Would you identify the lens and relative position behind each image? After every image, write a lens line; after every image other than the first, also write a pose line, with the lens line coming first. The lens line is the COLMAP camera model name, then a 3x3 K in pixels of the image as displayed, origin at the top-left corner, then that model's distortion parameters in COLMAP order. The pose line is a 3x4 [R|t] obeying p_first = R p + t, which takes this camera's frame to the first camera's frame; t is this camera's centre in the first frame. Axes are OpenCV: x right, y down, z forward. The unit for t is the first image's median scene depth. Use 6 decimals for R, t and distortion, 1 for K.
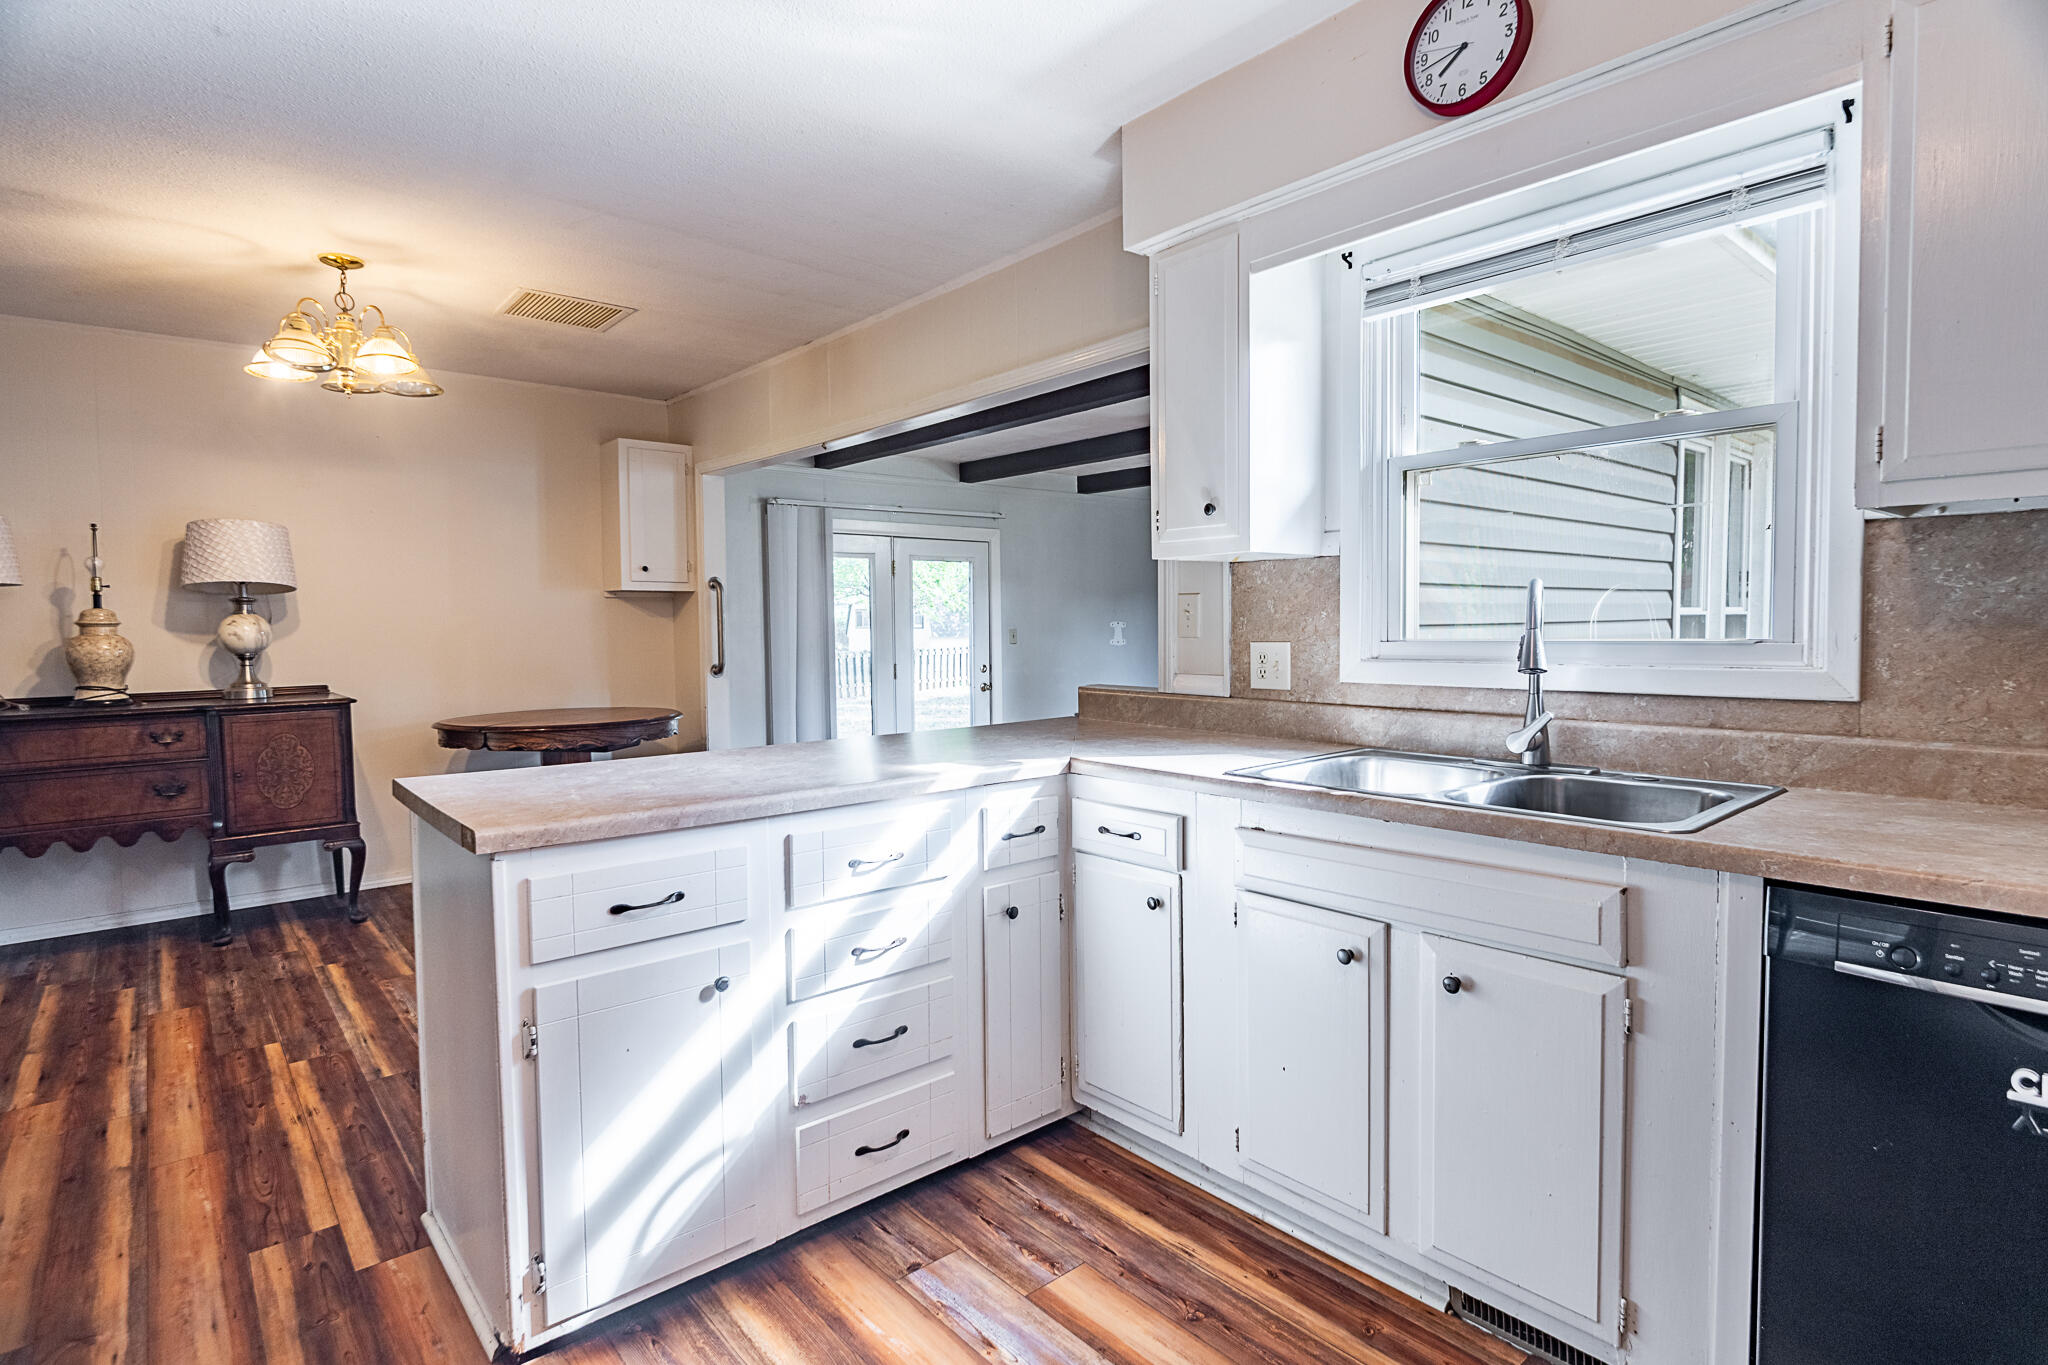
lens RADIAL K [[1020.1, 0, 1018.3], [0, 1020.1, 674.1], [0, 0, 1]] dist [0.002589, -0.007278]
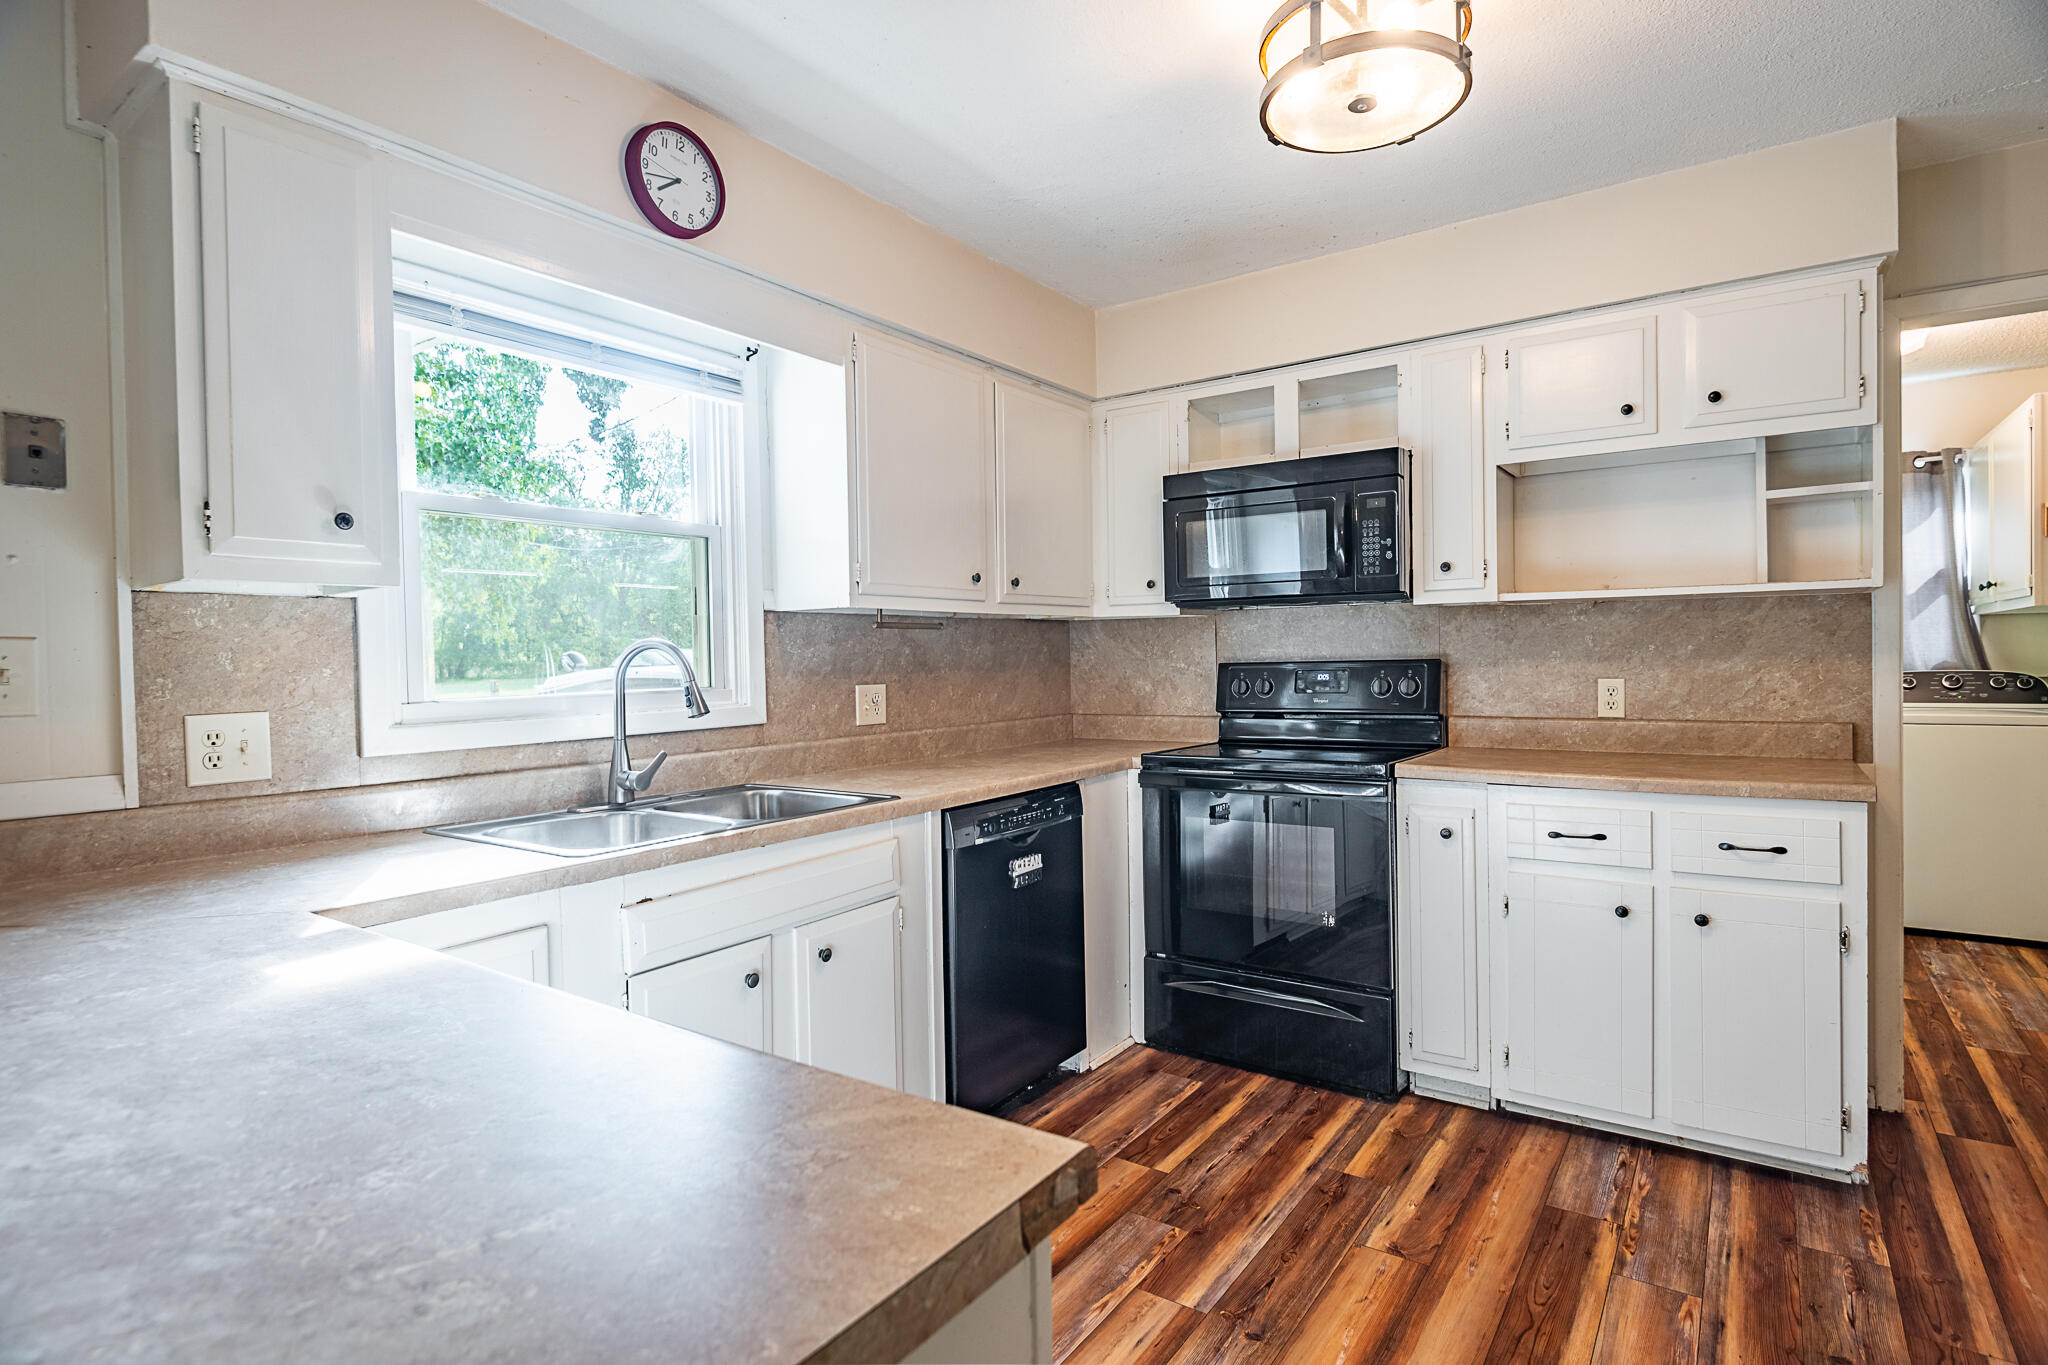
lens RADIAL K [[1020.1, 0, 1018.3], [0, 1020.1, 674.1], [0, 0, 1]] dist [0.002589, -0.007278]
pose [[-0.243927, 0.002909, 0.969789, -0.708841], [0.072306, 0.997267, 0.015196, -0.039178], [-0.967094, 0.073828, -0.243471, 0.854987]]
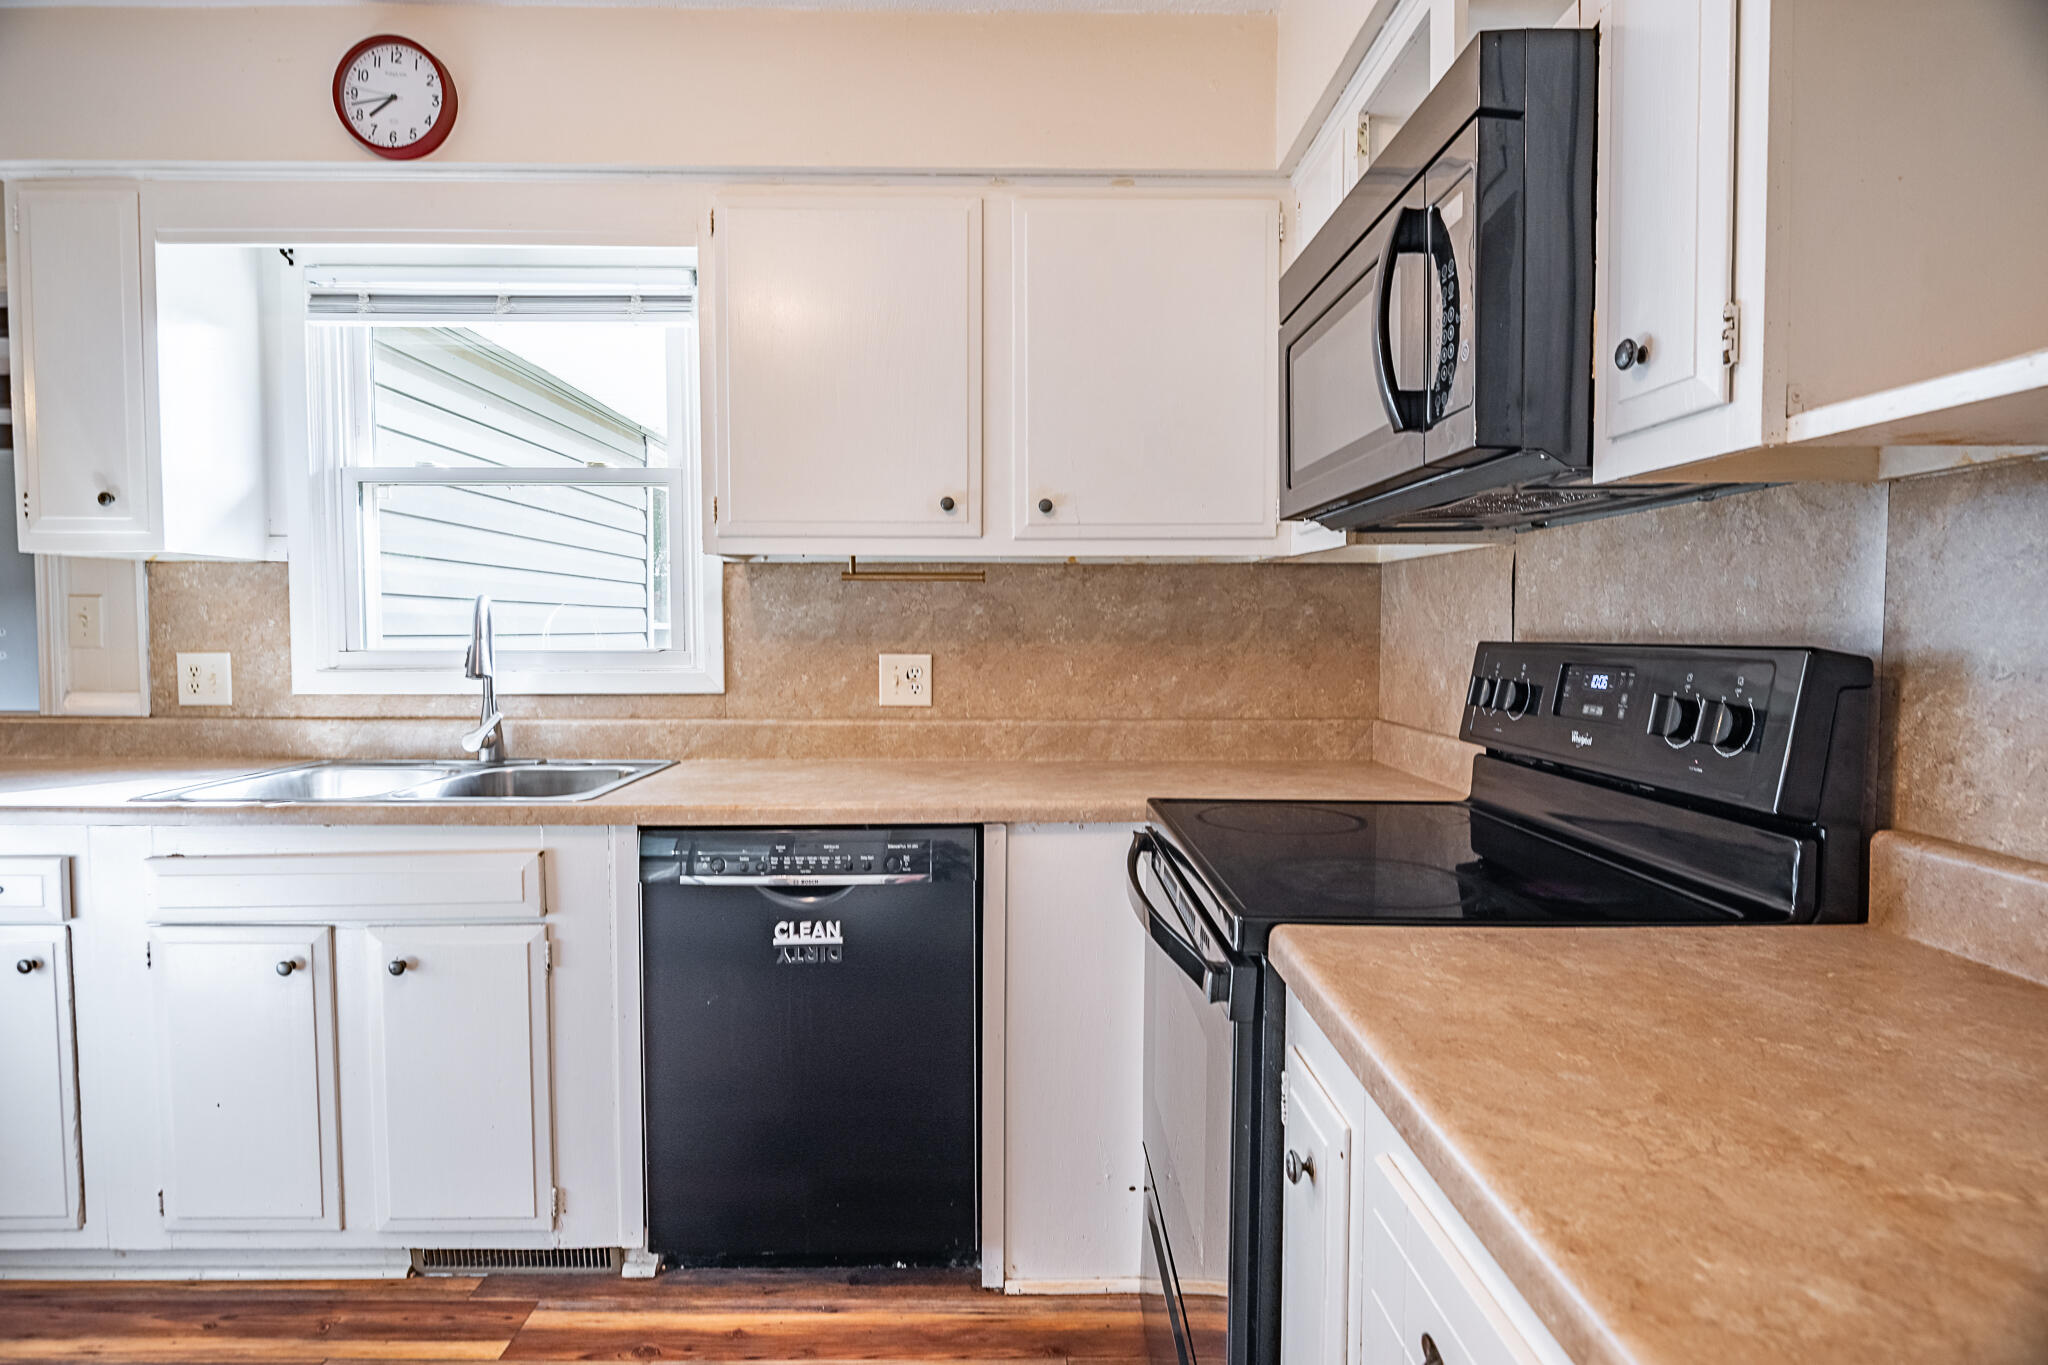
lens RADIAL K [[1020.1, 0, 1018.3], [0, 1020.1, 674.1], [0, 0, 1]] dist [0.002589, -0.007278]
pose [[0.635328, -0.020792, 0.771963, 0.012387], [0.029268, 0.999568, 0.002834, 0.007802], [-0.771688, 0.020793, 0.635662, -0.162381]]
